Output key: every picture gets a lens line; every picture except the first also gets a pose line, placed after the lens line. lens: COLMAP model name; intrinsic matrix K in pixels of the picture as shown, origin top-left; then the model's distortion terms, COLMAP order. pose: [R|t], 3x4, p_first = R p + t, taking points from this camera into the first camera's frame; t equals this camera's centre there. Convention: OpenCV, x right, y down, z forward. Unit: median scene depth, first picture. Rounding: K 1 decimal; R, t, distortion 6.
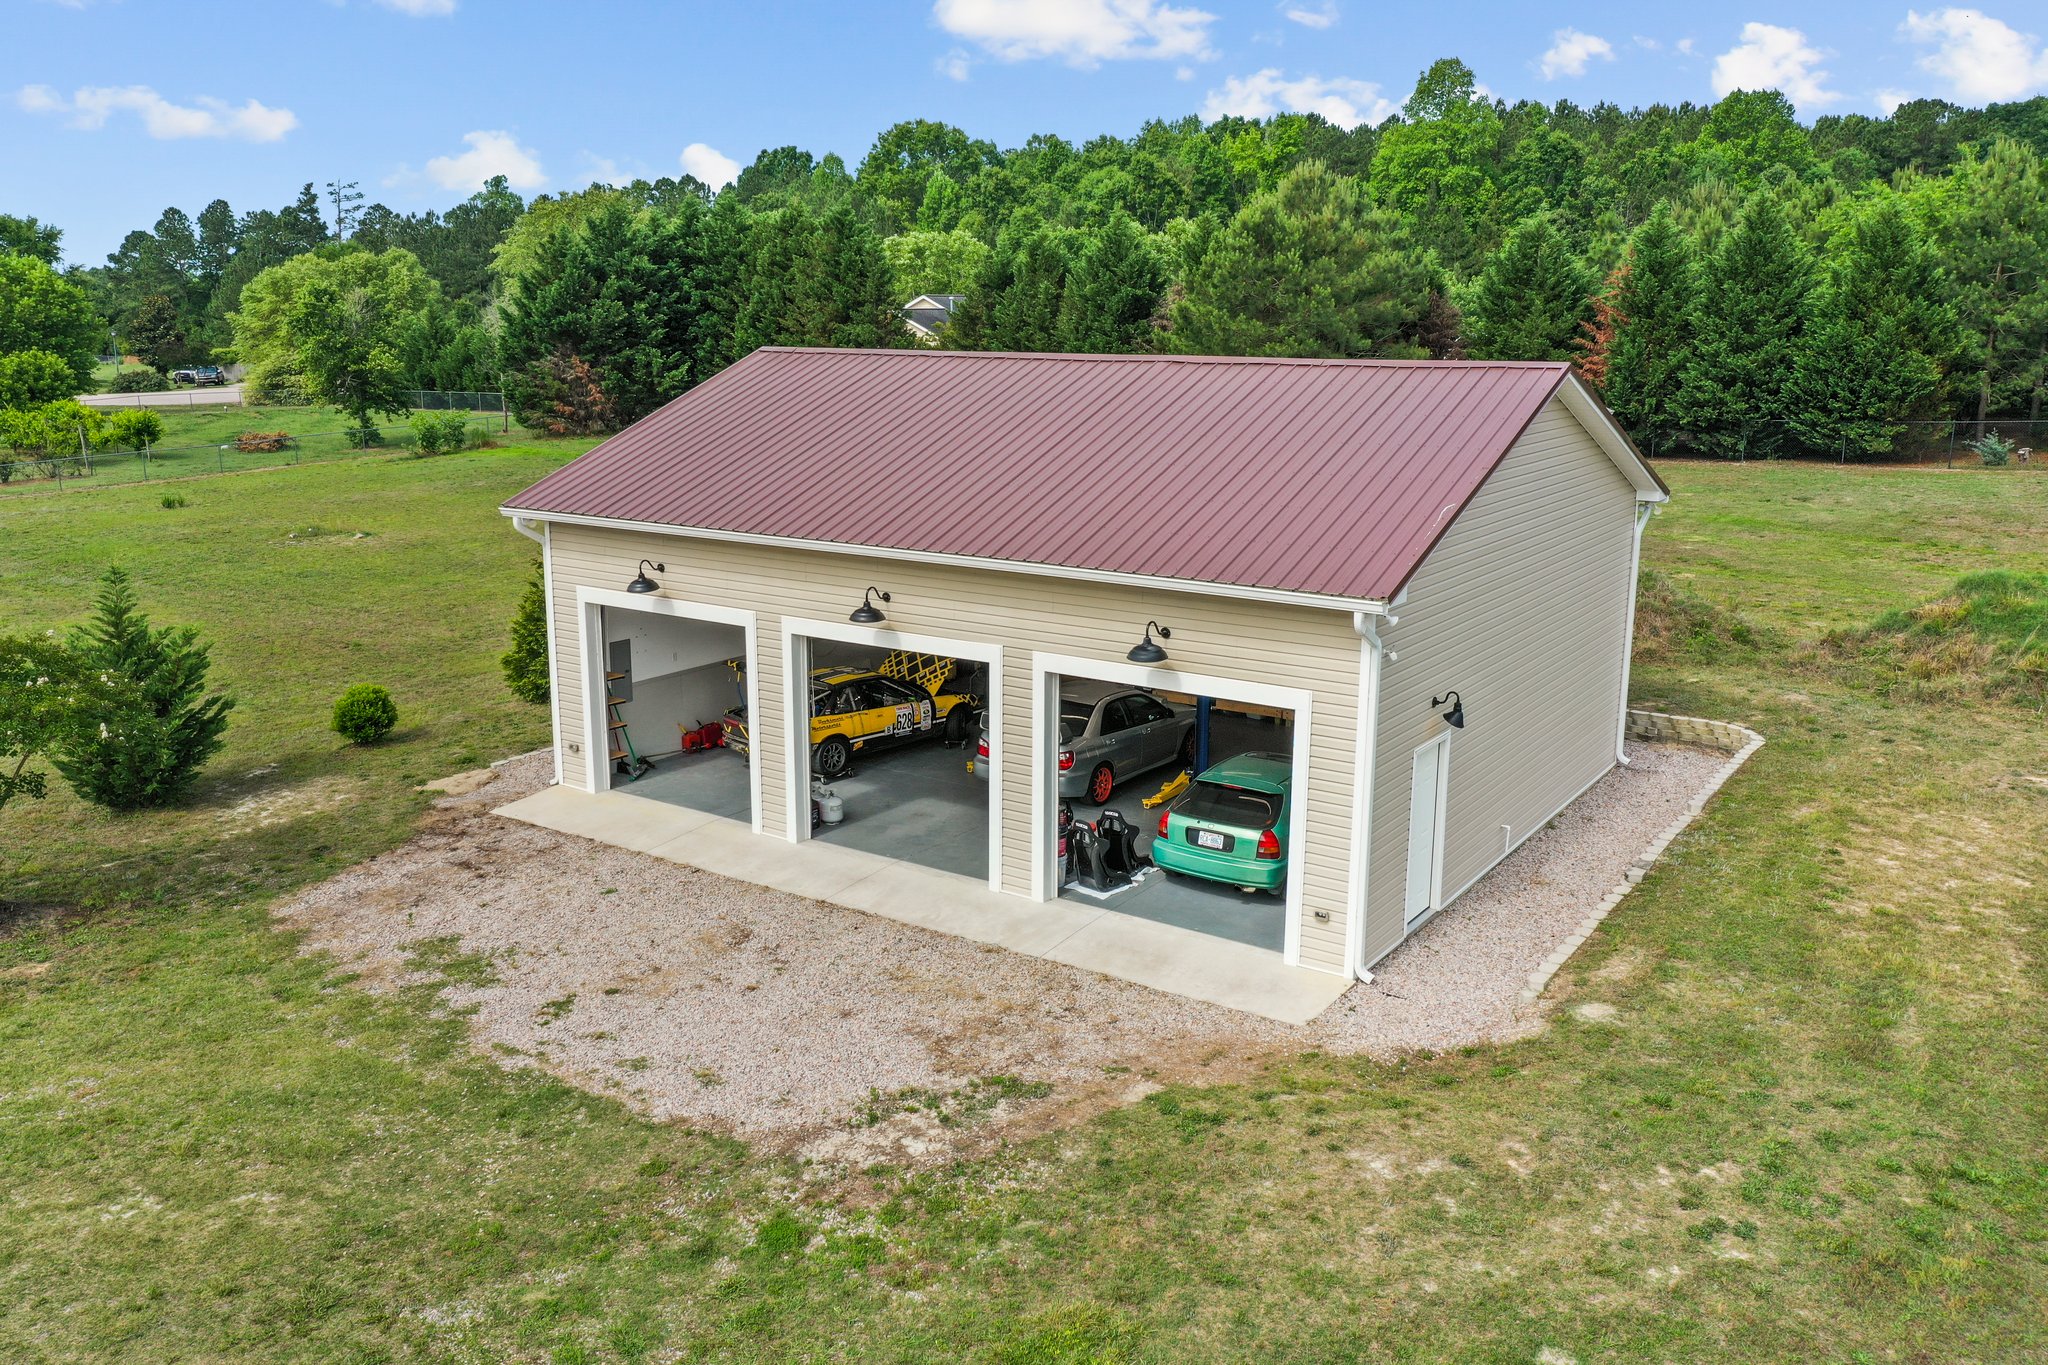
lens RADIAL K [[1645.1, 0, 1024.0], [0, 1645.1, 682.5], [0, 0, 1]] dist [0.010358, 0.000117]
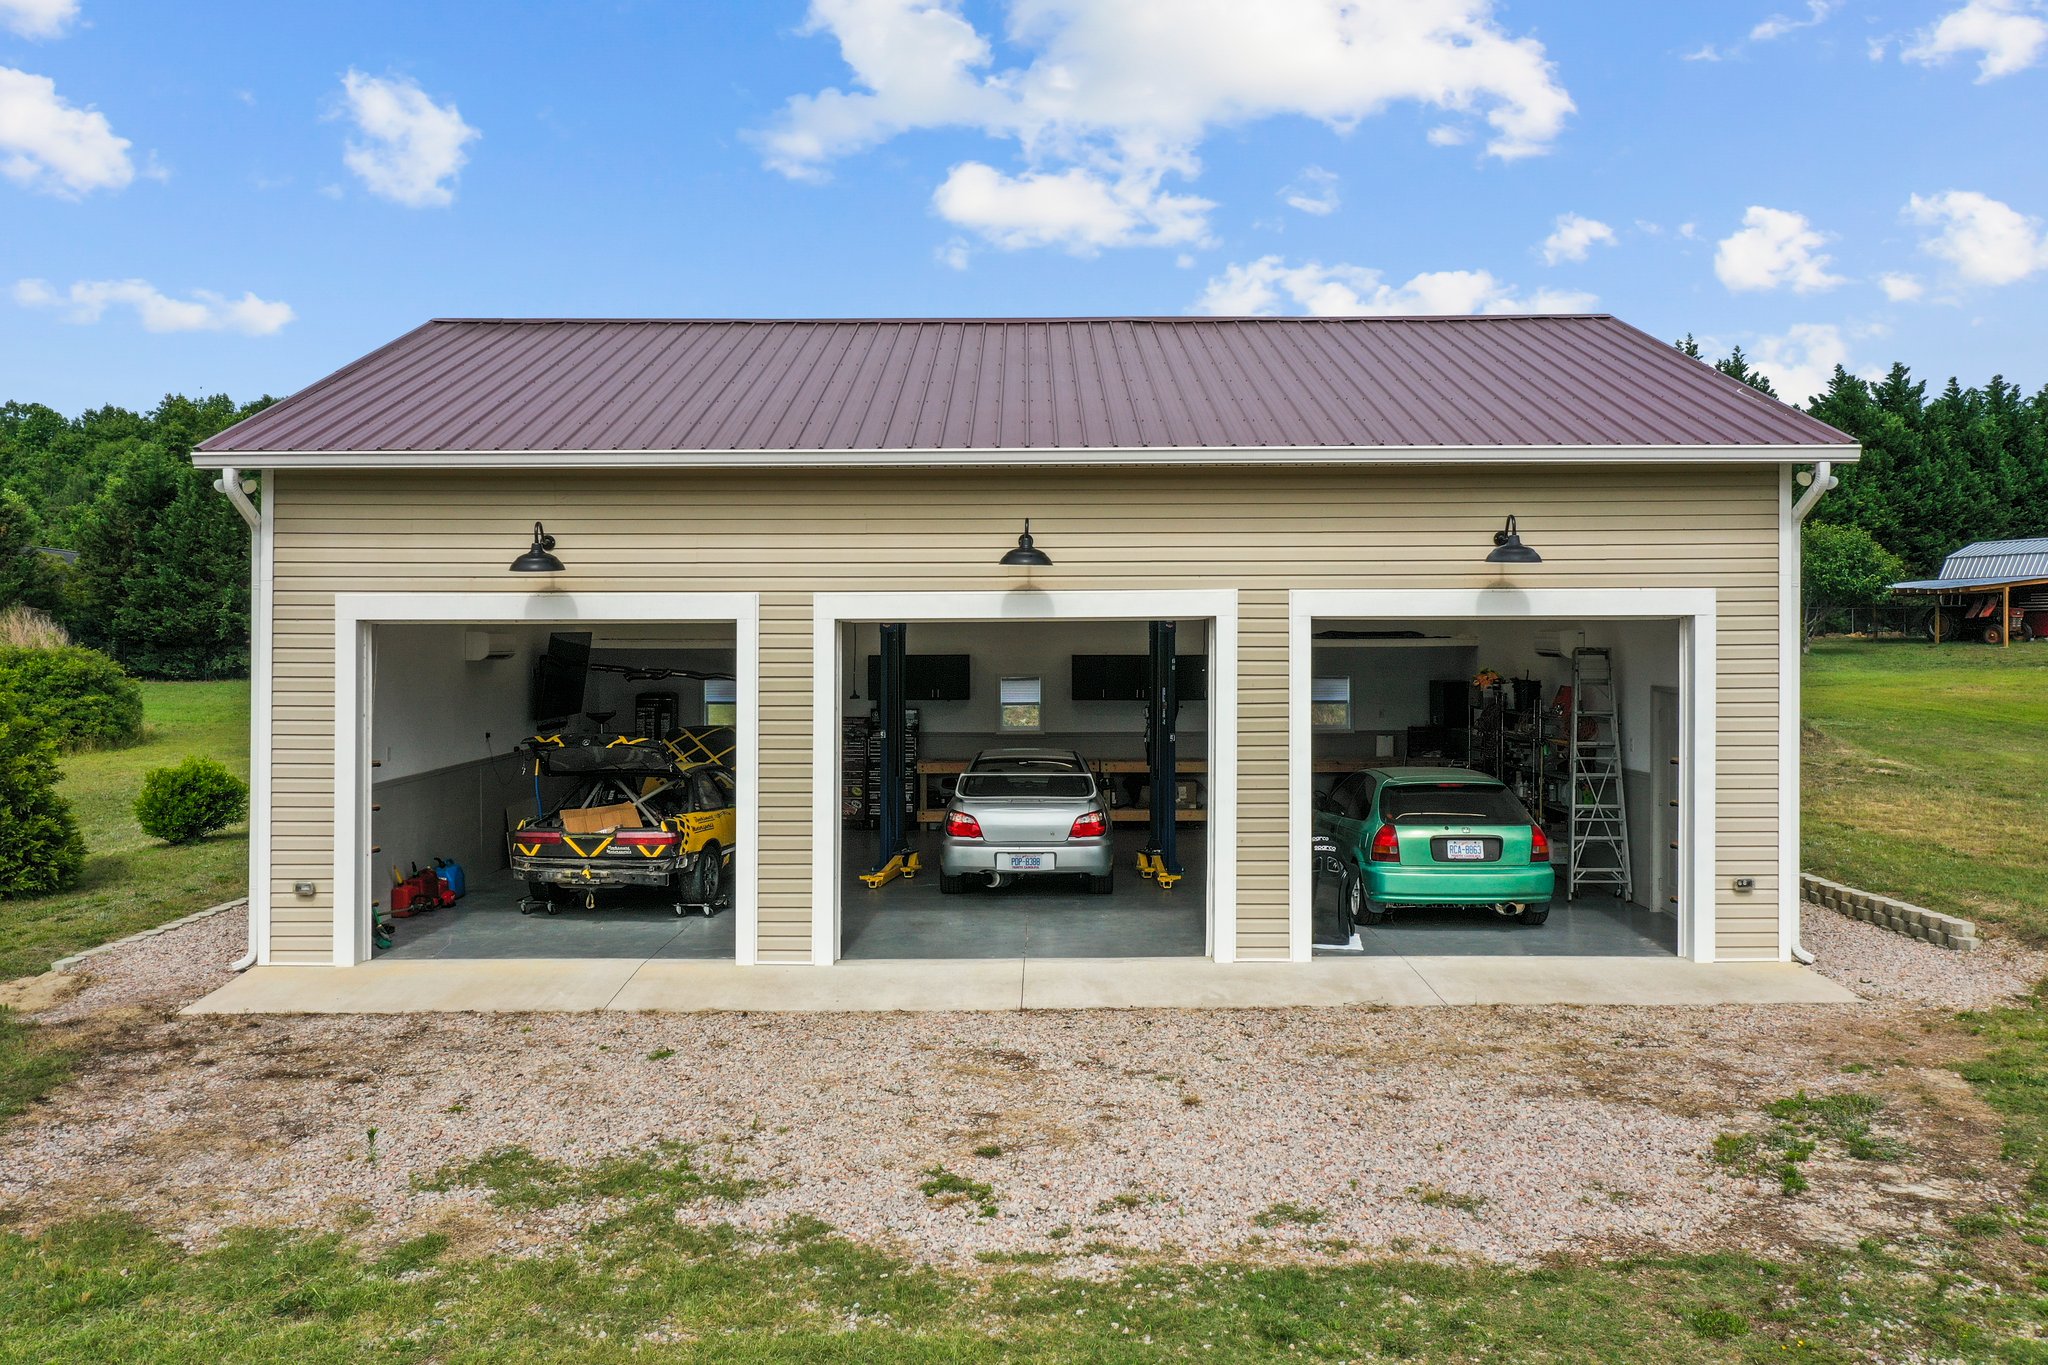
lens RADIAL K [[1655.4, 0, 1026.9], [0, 1655.4, 637.7], [0, 0, 1]] dist [0.007906, 0.003972]
pose [[0.820538, -0.004463, 0.571574, -0.487952], [0.133842, 0.973669, -0.184539, 0.115420], [-0.555701, 0.227922, 0.799530, 0.485219]]
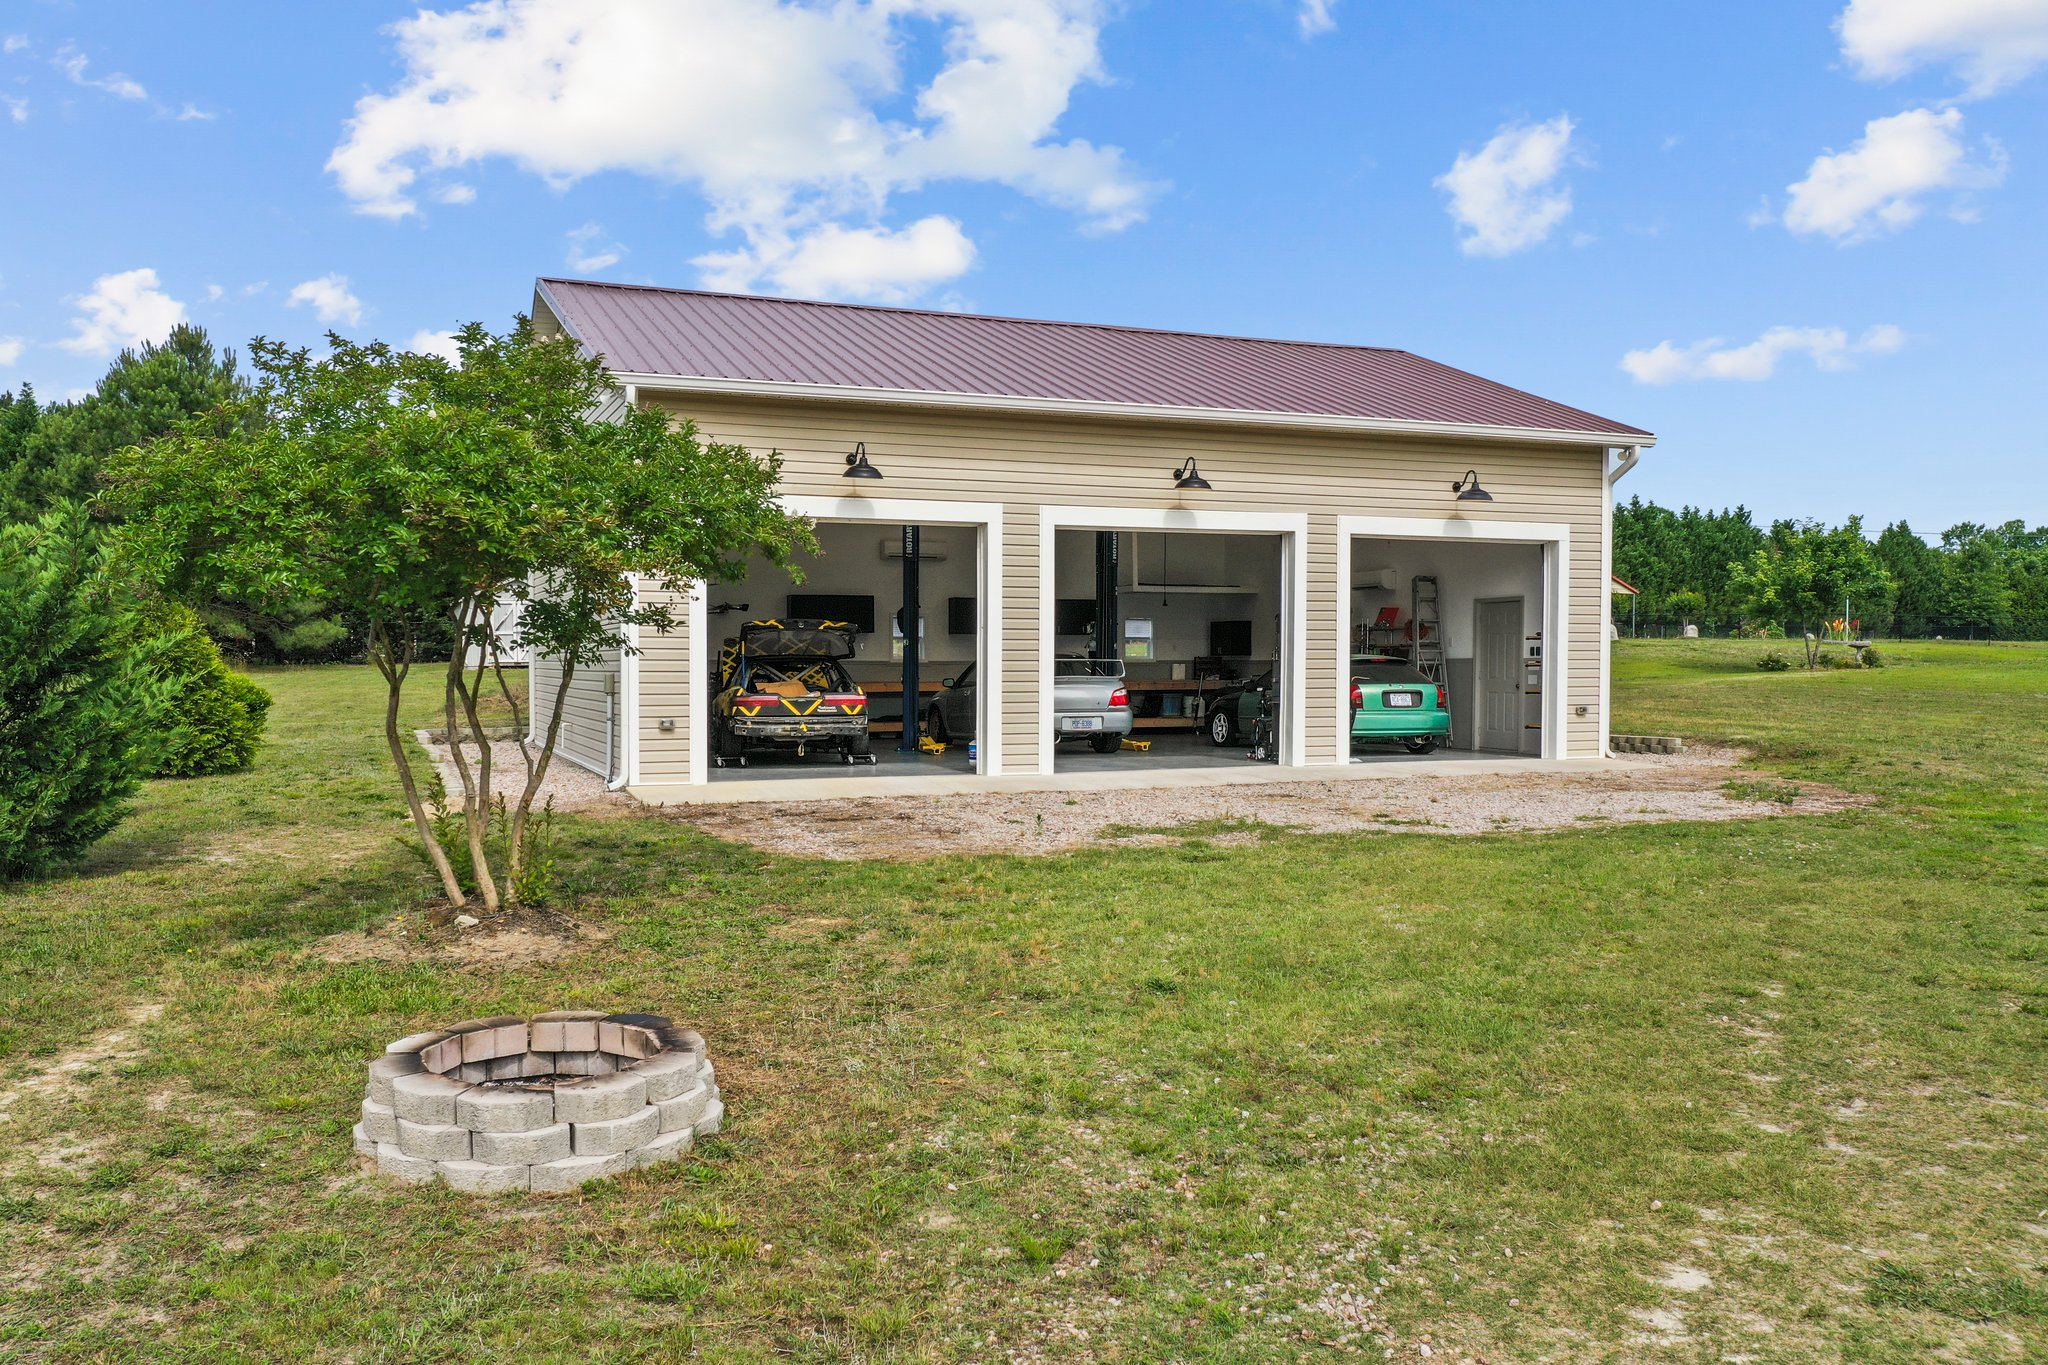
lens RADIAL K [[1645.1, 0, 1024.0], [0, 1645.1, 682.5], [0, 0, 1]] dist [0.010358, 0.000117]
pose [[0.550715, -0.015768, 0.834545, -0.969322], [0.190082, 0.975920, -0.106996, 0.156779], [-0.812762, 0.217556, 0.540451, 0.604089]]
